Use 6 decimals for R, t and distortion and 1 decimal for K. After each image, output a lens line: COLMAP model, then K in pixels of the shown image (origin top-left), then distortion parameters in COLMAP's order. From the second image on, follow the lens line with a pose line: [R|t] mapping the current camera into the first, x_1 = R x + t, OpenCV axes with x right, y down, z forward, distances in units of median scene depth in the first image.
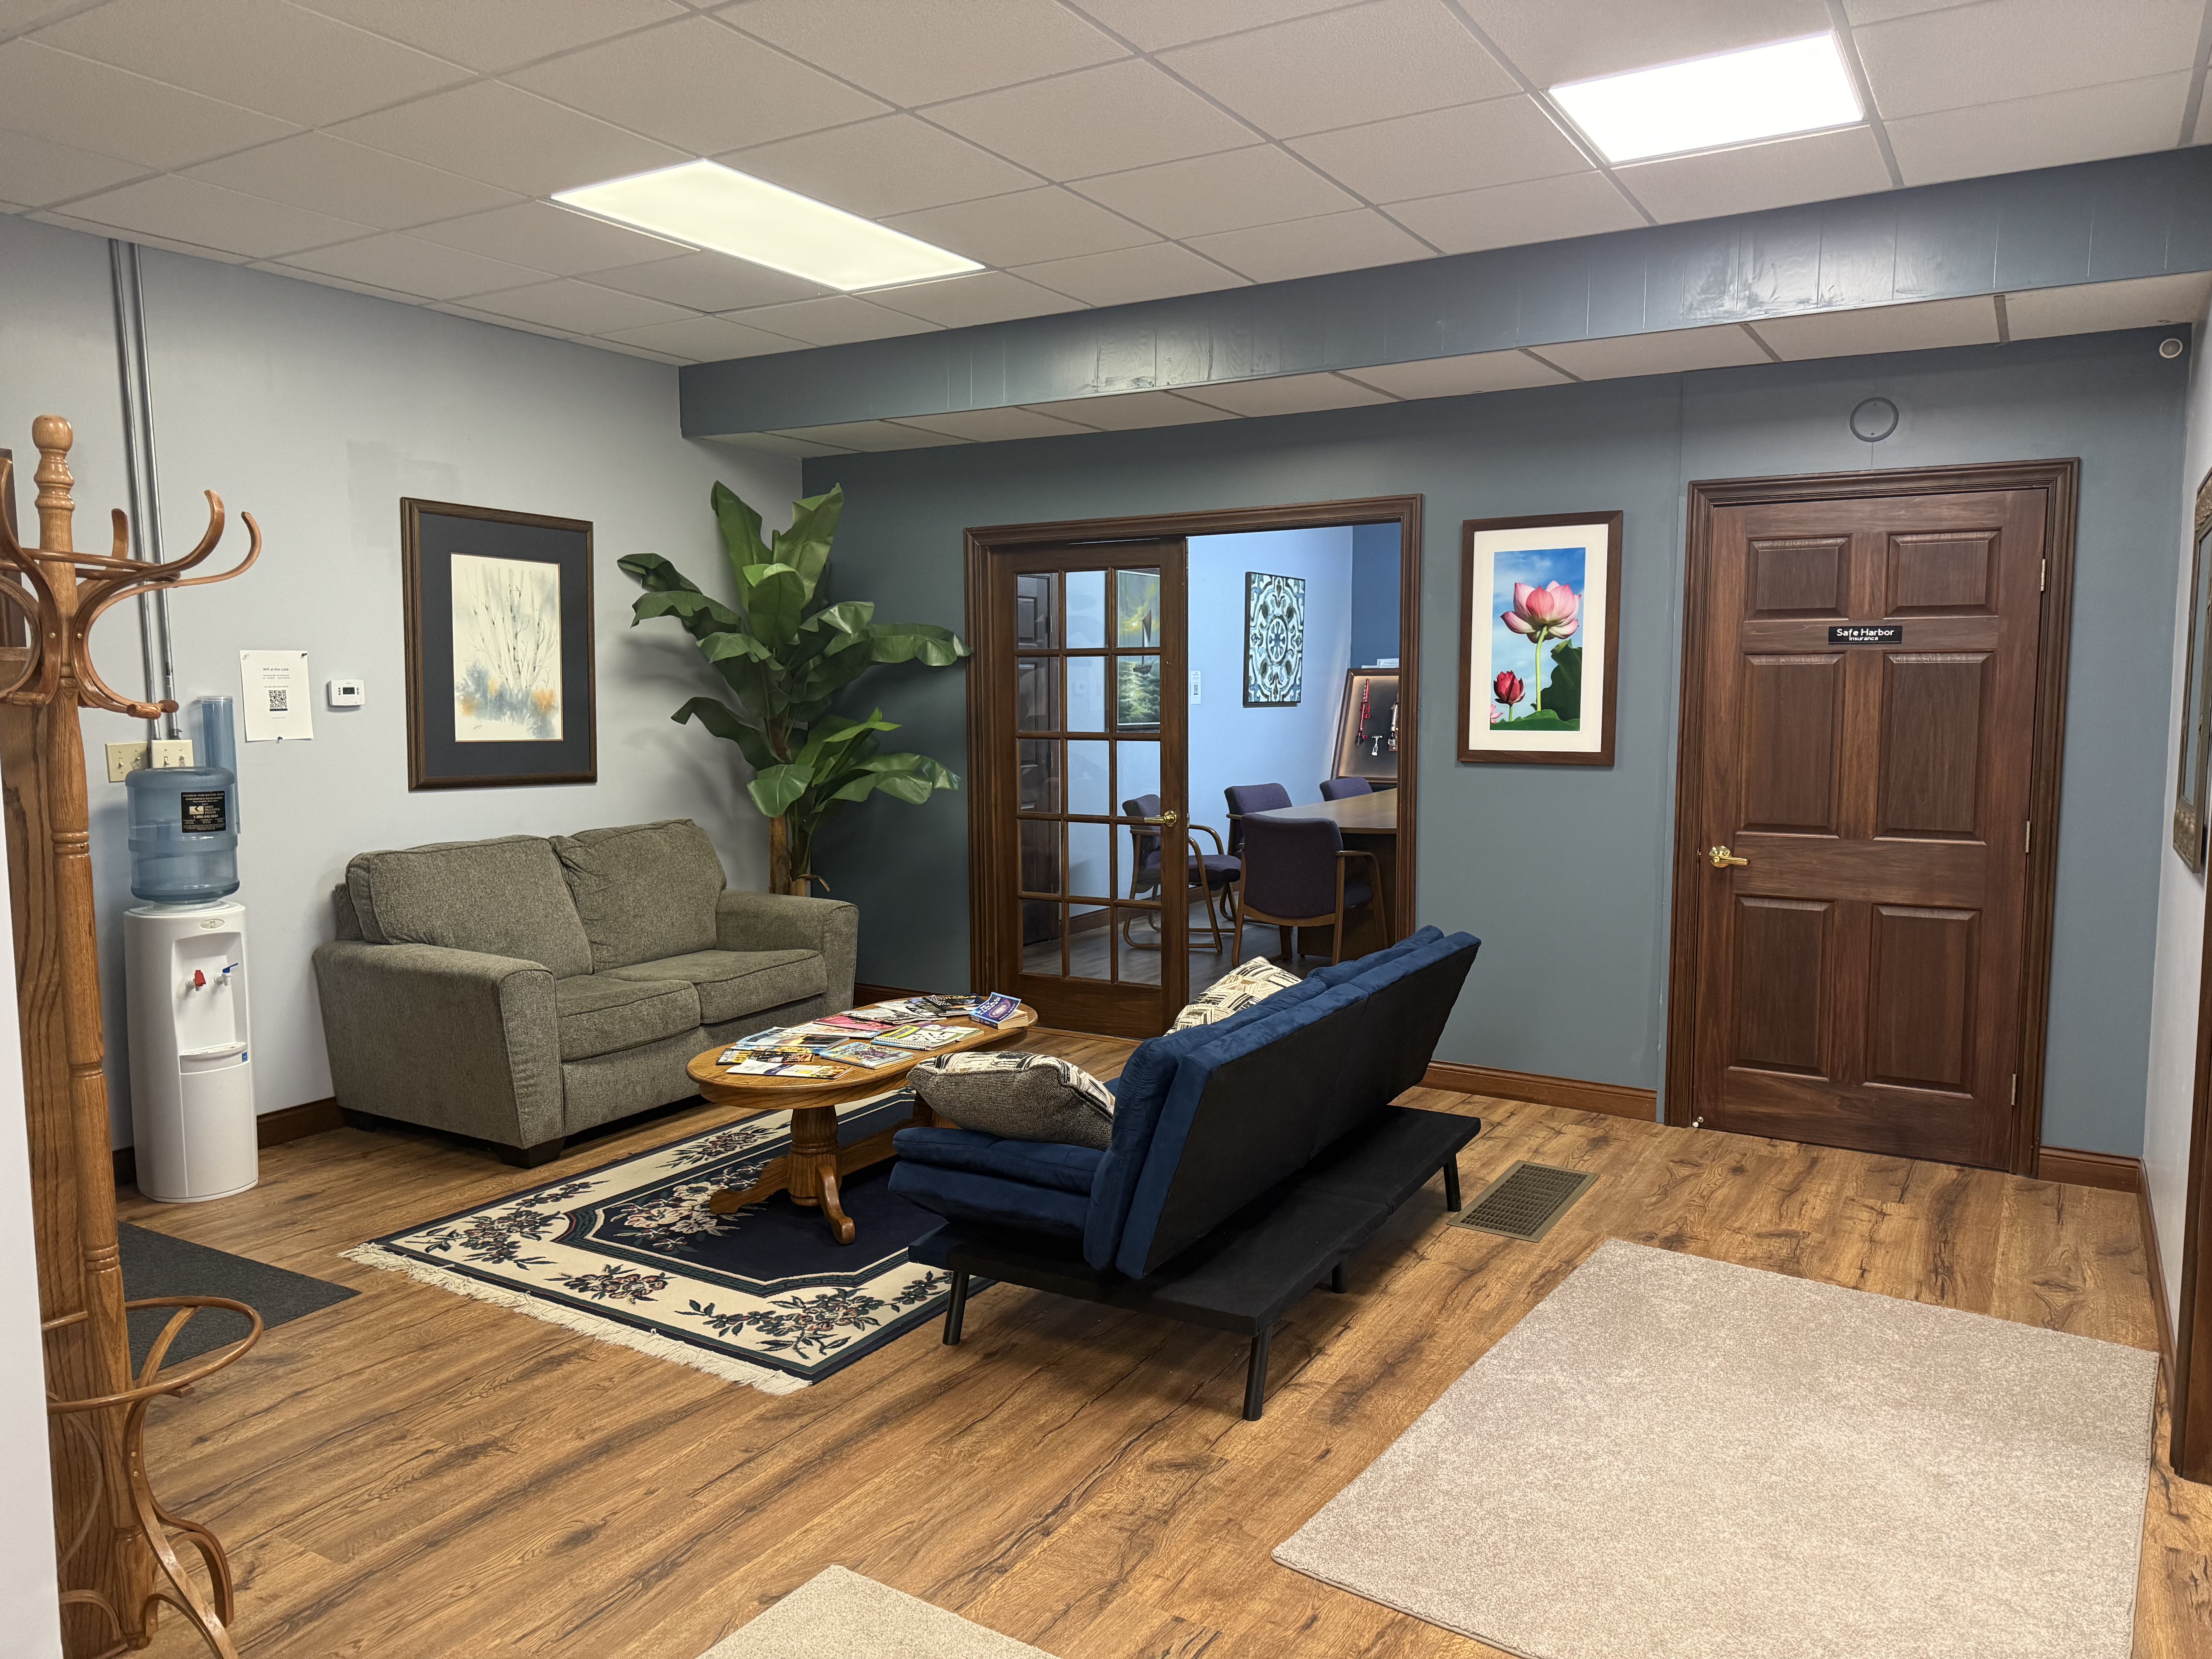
lens RADIAL K [[1540.9, 0, 1106.0], [0, 1540.9, 829.5], [0, 0, 1]] dist [0.076380, -0.098454]
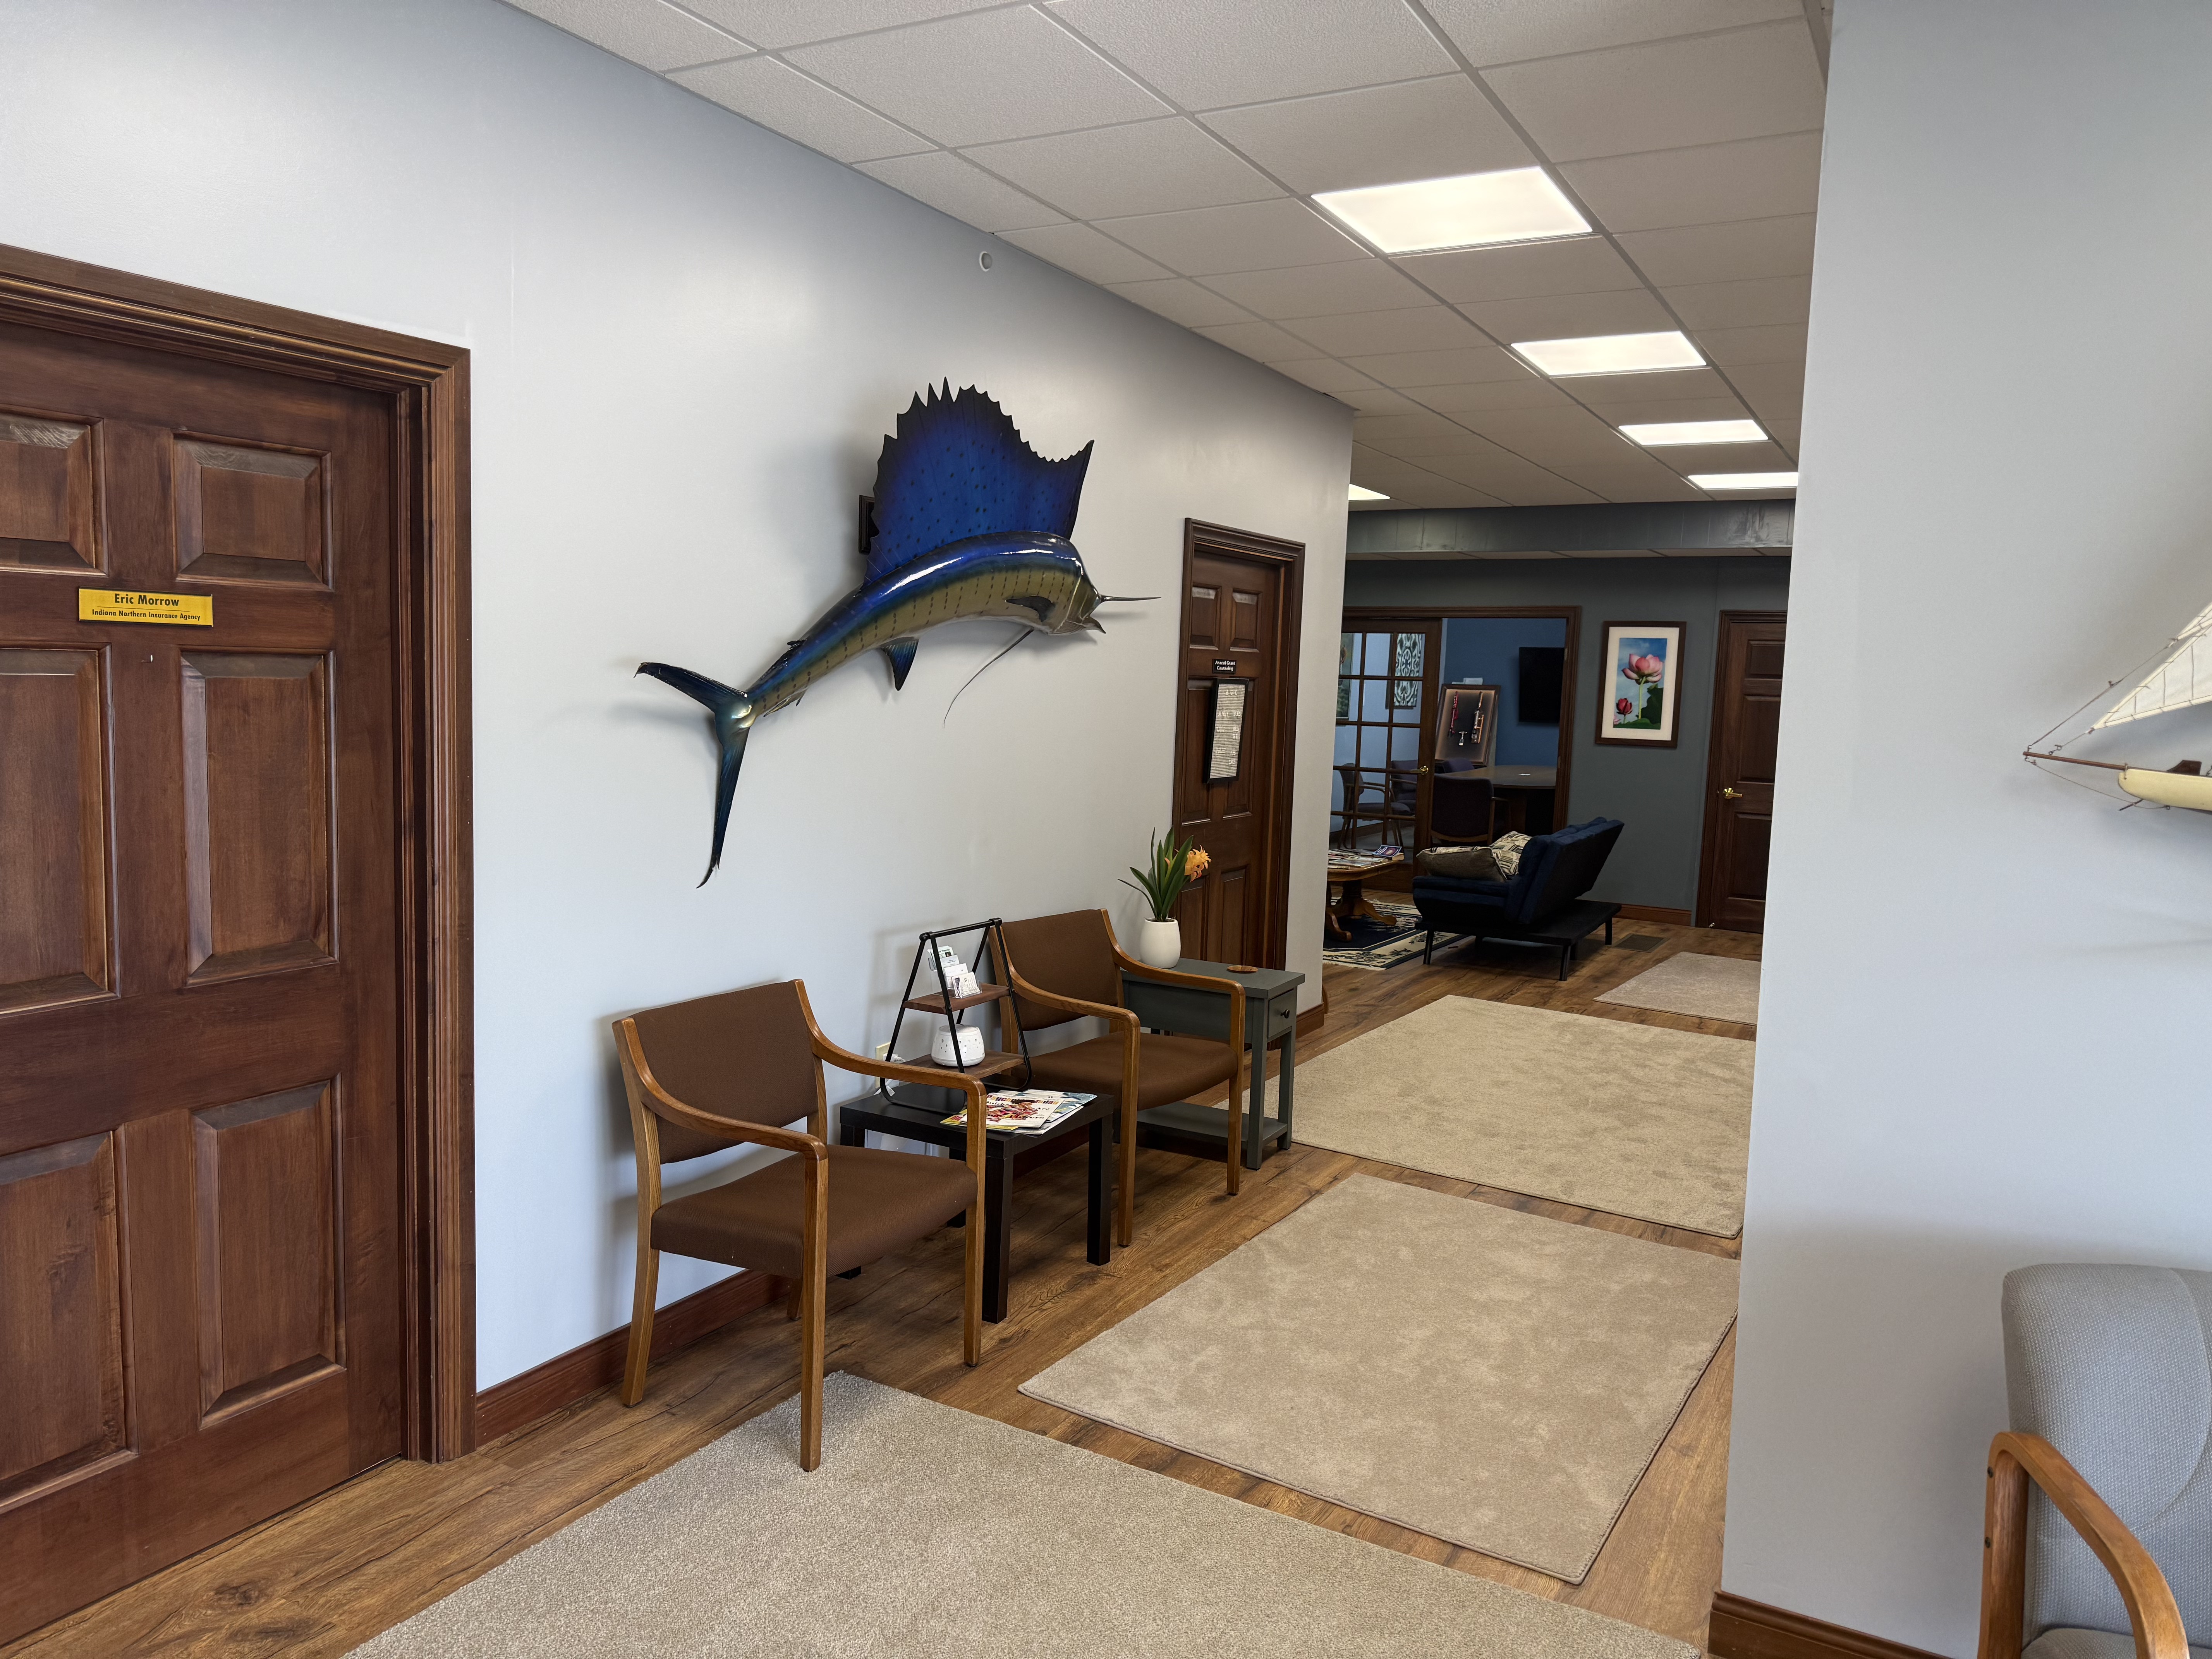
lens RADIAL K [[1540.9, 0, 1106.0], [0, 1540.9, 829.5], [0, 0, 1]] dist [0.076380, -0.098454]
pose [[0.998653, 0.032549, 0.040415, -0.474044], [-0.032776, 0.999450, 0.004956, 0.077097], [-0.040231, -0.006274, 0.999171, -0.952023]]
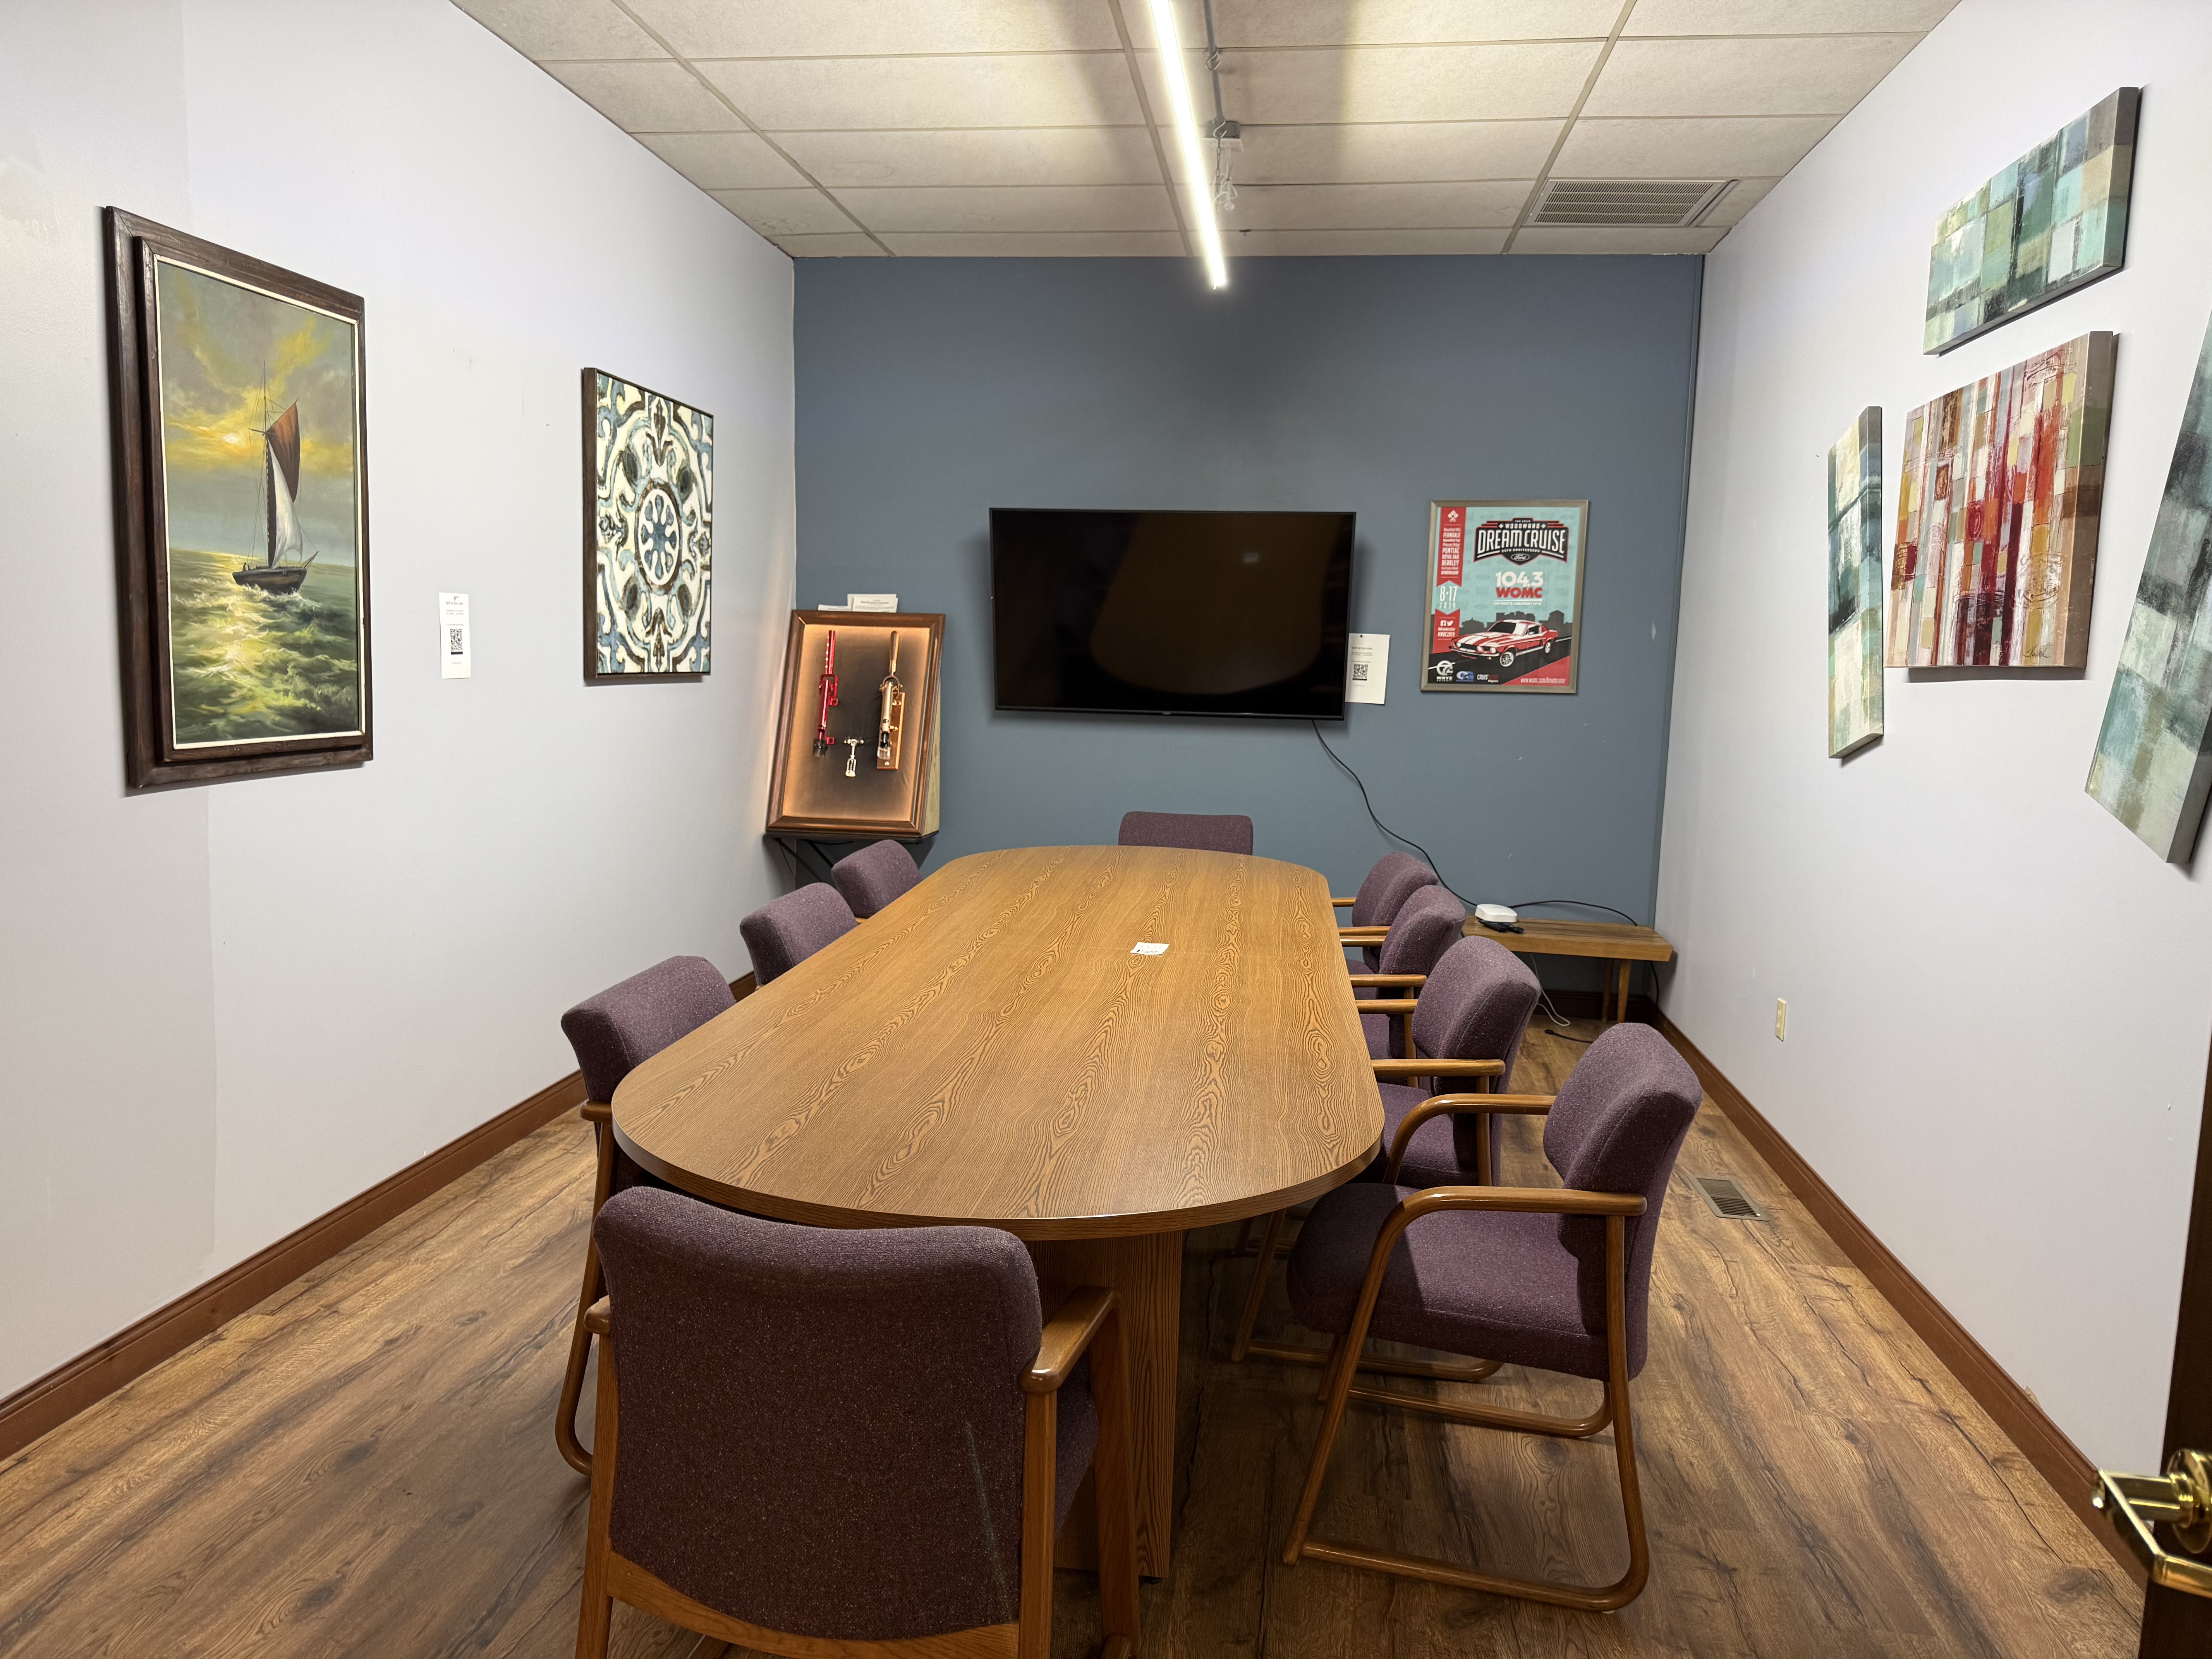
lens RADIAL K [[1540.9, 0, 1106.0], [0, 1540.9, 829.5], [0, 0, 1]] dist [0.076380, -0.098454]
pose [[0.915589, -0.023689, 0.401417, 0.093756], [0.013202, 0.999496, 0.028870, -0.098469], [-0.401899, -0.021133, 0.915440, 1.080552]]
